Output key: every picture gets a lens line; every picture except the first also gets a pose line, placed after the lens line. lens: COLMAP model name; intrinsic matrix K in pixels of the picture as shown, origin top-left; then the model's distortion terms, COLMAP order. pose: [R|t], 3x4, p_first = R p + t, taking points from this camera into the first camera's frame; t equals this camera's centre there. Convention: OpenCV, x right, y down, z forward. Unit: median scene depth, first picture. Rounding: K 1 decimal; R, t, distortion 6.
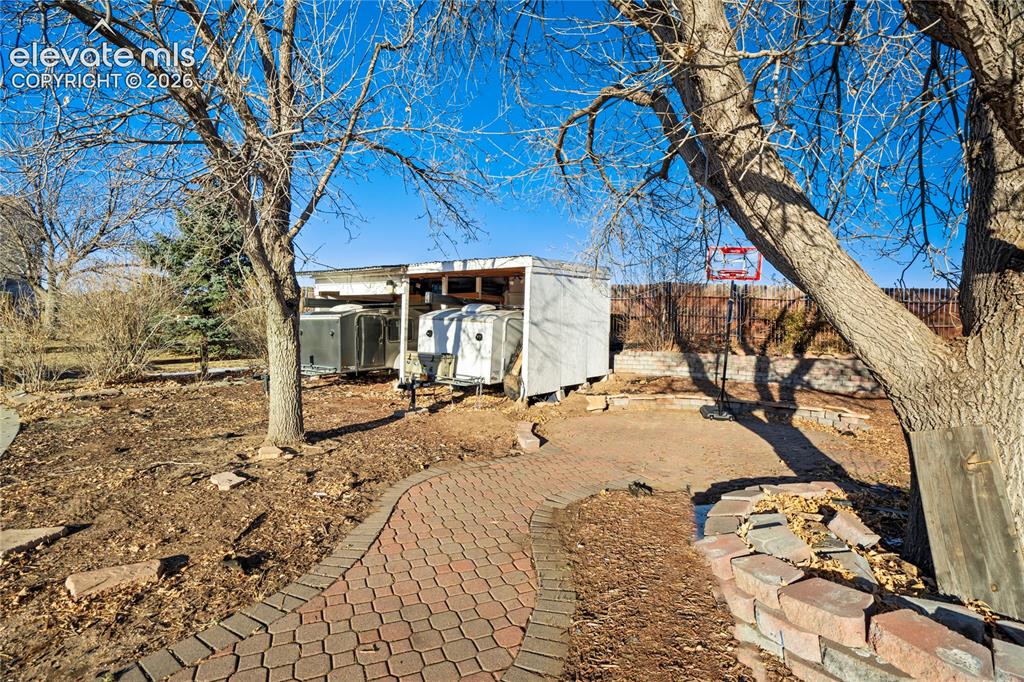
lens RADIAL K [[477.7, 0, 512.5], [0, 477.7, 338.2], [0, 0, 1]] dist [-0.022610, 0.007031]
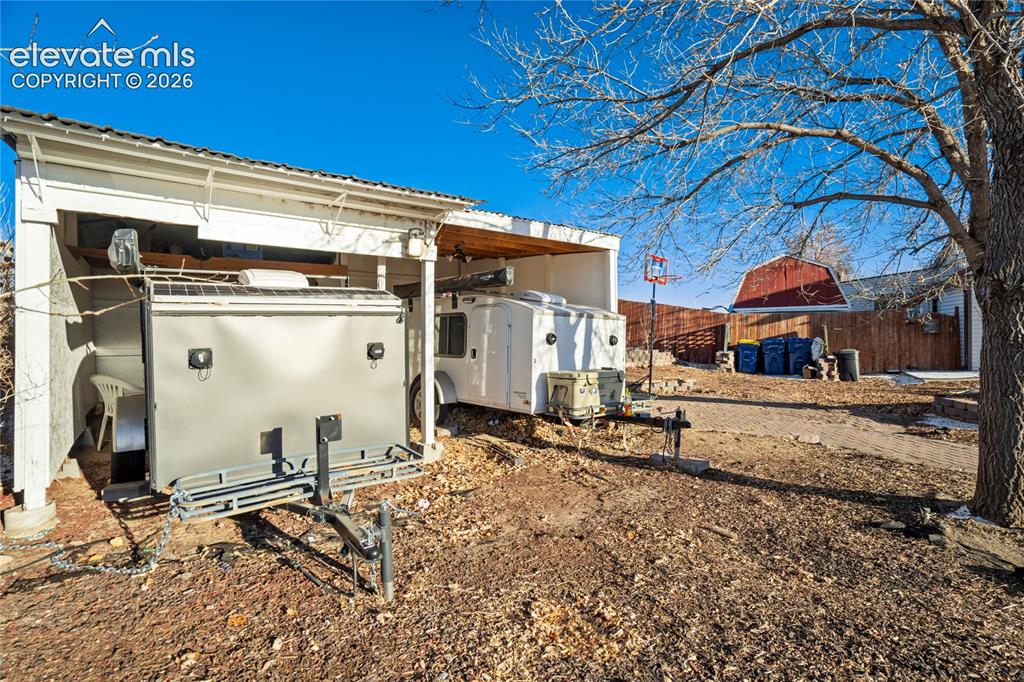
lens RADIAL K [[477.7, 0, 527.8], [0, 477.7, 330.0], [0, 0, 1]] dist [-0.022610, 0.007031]
pose [[0.346716, -0.026339, 0.937600, -0.734593], [0.020565, 0.999579, 0.020475, -0.033469], [-0.937745, 0.012182, 0.347112, 0.824711]]
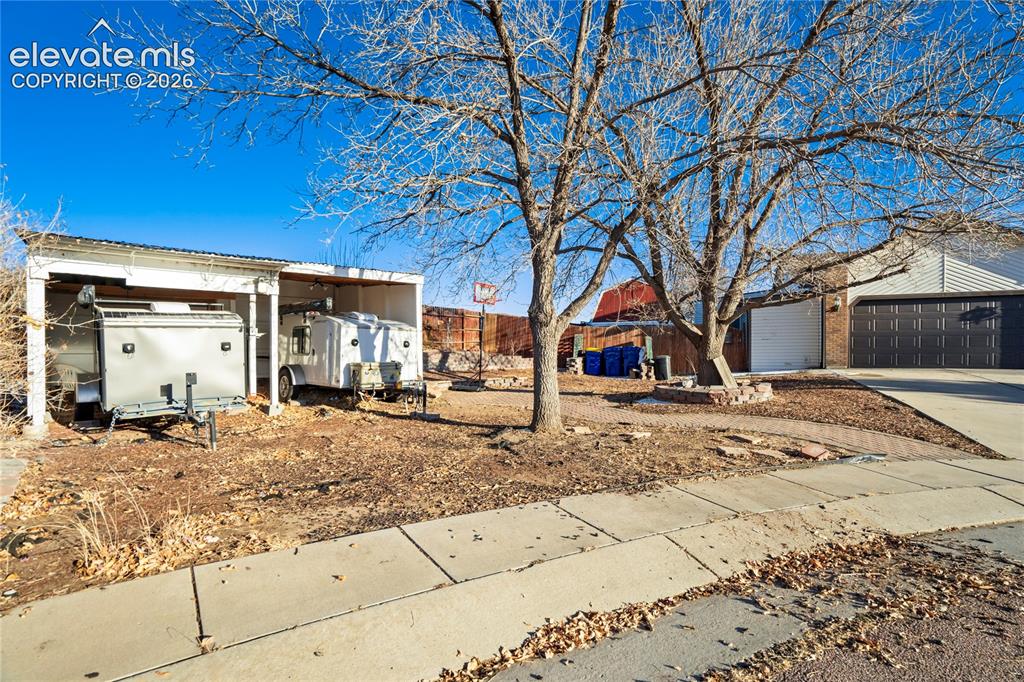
lens RADIAL K [[477.7, 0, 510.8], [0, 477.7, 351.8], [0, 0, 1]] dist [-0.022610, 0.007031]
pose [[0.275315, -0.045664, 0.960269, -1.005695], [0.015214, 0.998953, 0.043141, -0.027887], [-0.961234, 0.002732, 0.275722, 0.438159]]
